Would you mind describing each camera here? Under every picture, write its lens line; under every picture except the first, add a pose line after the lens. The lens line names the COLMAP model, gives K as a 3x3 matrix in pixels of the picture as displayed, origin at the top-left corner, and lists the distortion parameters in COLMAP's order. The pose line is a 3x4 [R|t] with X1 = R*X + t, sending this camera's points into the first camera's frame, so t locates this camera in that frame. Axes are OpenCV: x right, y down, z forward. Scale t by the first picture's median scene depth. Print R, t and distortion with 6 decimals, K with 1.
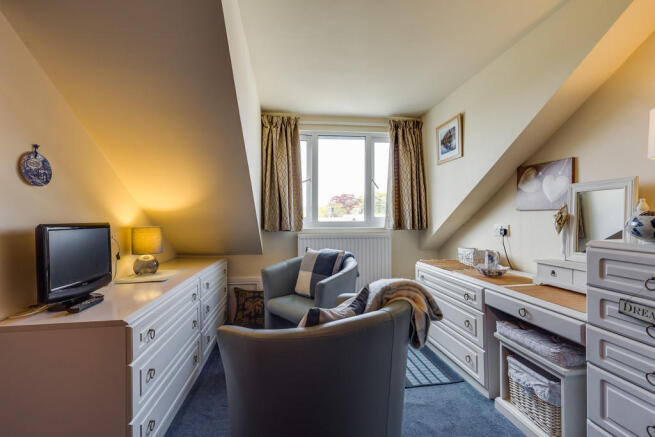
lens RADIAL K [[295.0, 0, 324.6], [0, 295.0, 218.2], [0, 0, 1]] dist [0.008821, -0.000484]
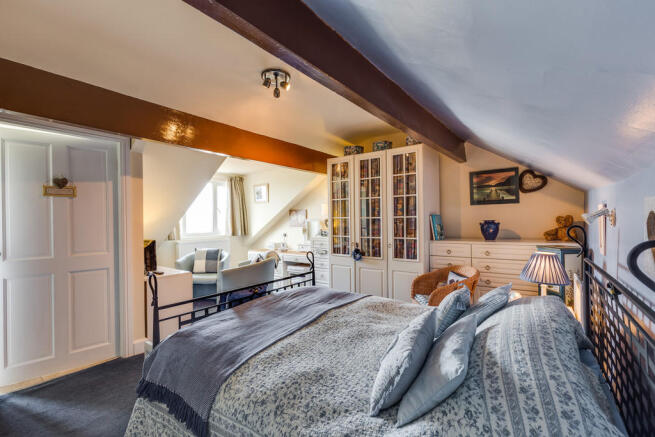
lens RADIAL K [[295.0, 0, 329.9], [0, 295.0, 216.5], [0, 0, 1]] dist [0.008821, -0.000484]
pose [[0.687450, 0.001326, 0.726231, -0.931309], [0.010494, 0.999876, -0.011759, -0.074686], [-0.726156, 0.015705, 0.687350, -0.982653]]
